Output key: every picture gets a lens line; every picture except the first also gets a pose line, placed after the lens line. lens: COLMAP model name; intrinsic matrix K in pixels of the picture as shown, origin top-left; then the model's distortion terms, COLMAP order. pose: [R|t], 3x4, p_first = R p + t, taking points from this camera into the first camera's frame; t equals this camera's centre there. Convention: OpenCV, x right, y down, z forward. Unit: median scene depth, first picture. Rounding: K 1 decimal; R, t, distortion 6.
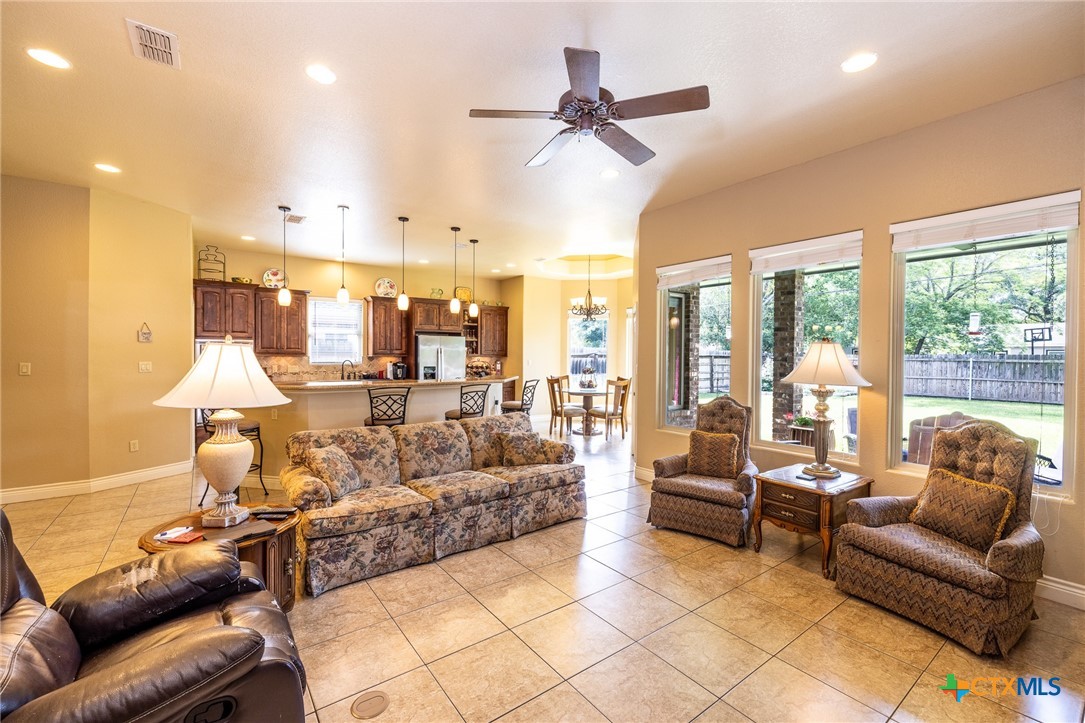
lens RADIAL K [[452.0, 0, 542.5], [0, 452.0, 361.5], [0, 0, 1]] dist [-0.001935, -0.000299]
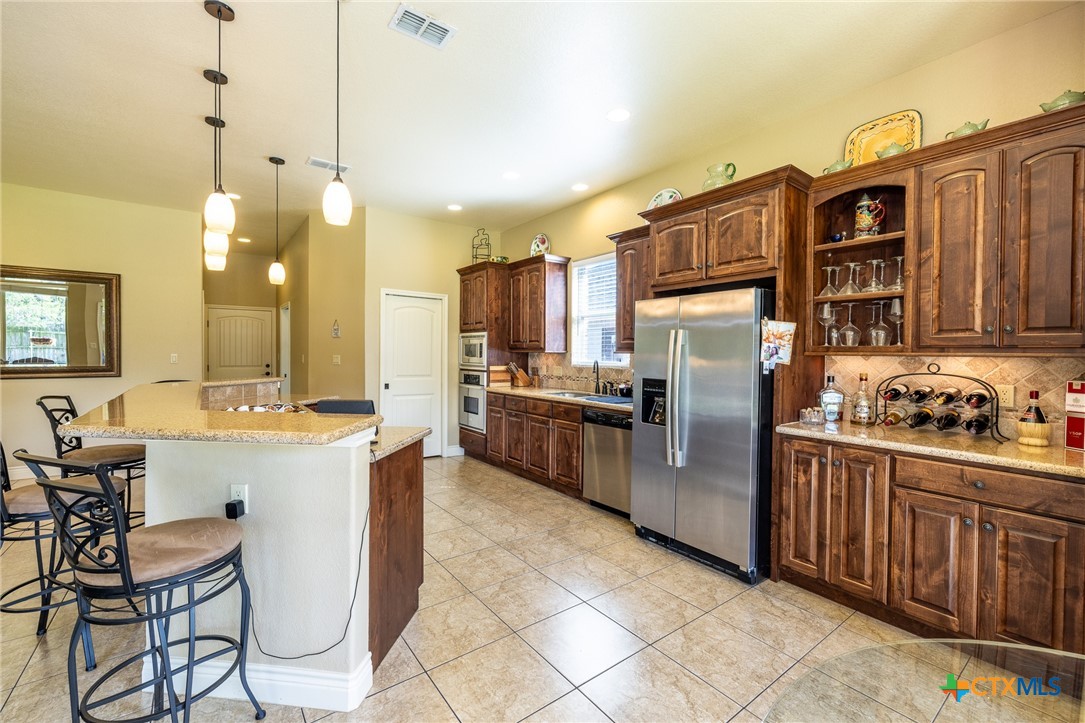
lens RADIAL K [[452.0, 0, 542.5], [0, 452.0, 361.5], [0, 0, 1]] dist [-0.001935, -0.000299]
pose [[-0.002334, 0.008504, -0.999961, 0.146680], [-0.021586, 0.999730, 0.008552, -0.003233], [0.999764, 0.021605, -0.002150, 0.928868]]
